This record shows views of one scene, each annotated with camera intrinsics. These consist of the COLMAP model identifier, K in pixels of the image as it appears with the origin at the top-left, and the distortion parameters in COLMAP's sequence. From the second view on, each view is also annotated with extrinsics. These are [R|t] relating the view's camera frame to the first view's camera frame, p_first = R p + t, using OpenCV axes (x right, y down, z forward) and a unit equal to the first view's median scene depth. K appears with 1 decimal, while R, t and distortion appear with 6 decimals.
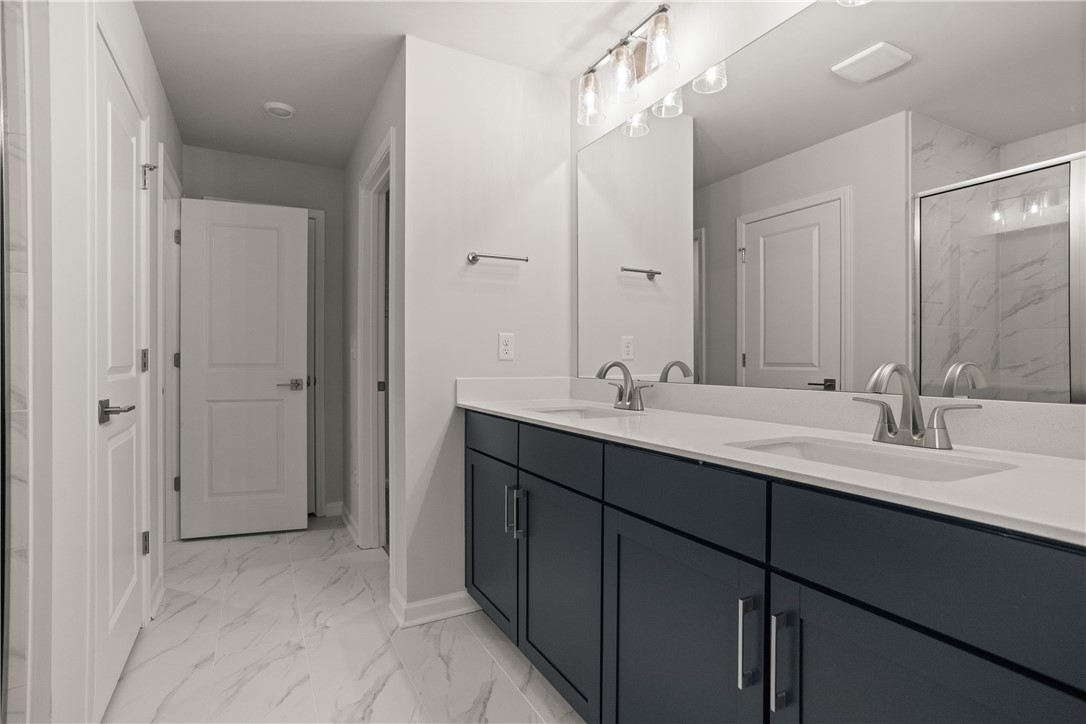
lens RADIAL K [[532.0, 0, 548.3], [0, 532.0, 358.3], [0, 0, 1]] dist [-0.001878, 0.009885]
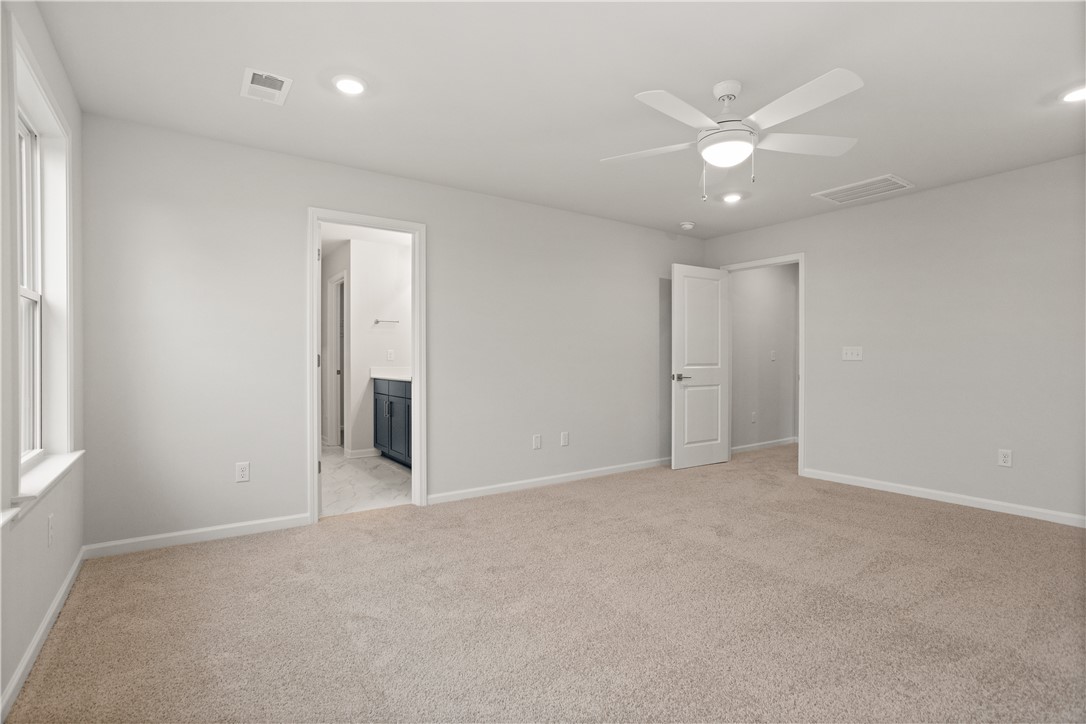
lens RADIAL K [[532.0, 0, 545.1], [0, 532.0, 363.2], [0, 0, 1]] dist [-0.001878, 0.009885]
pose [[0.995768, 0.000895, 0.091894, 0.476309], [-0.000891, 1.000000, -0.000083, 0.019432], [-0.091894, 0.000001, 0.995769, -1.816473]]
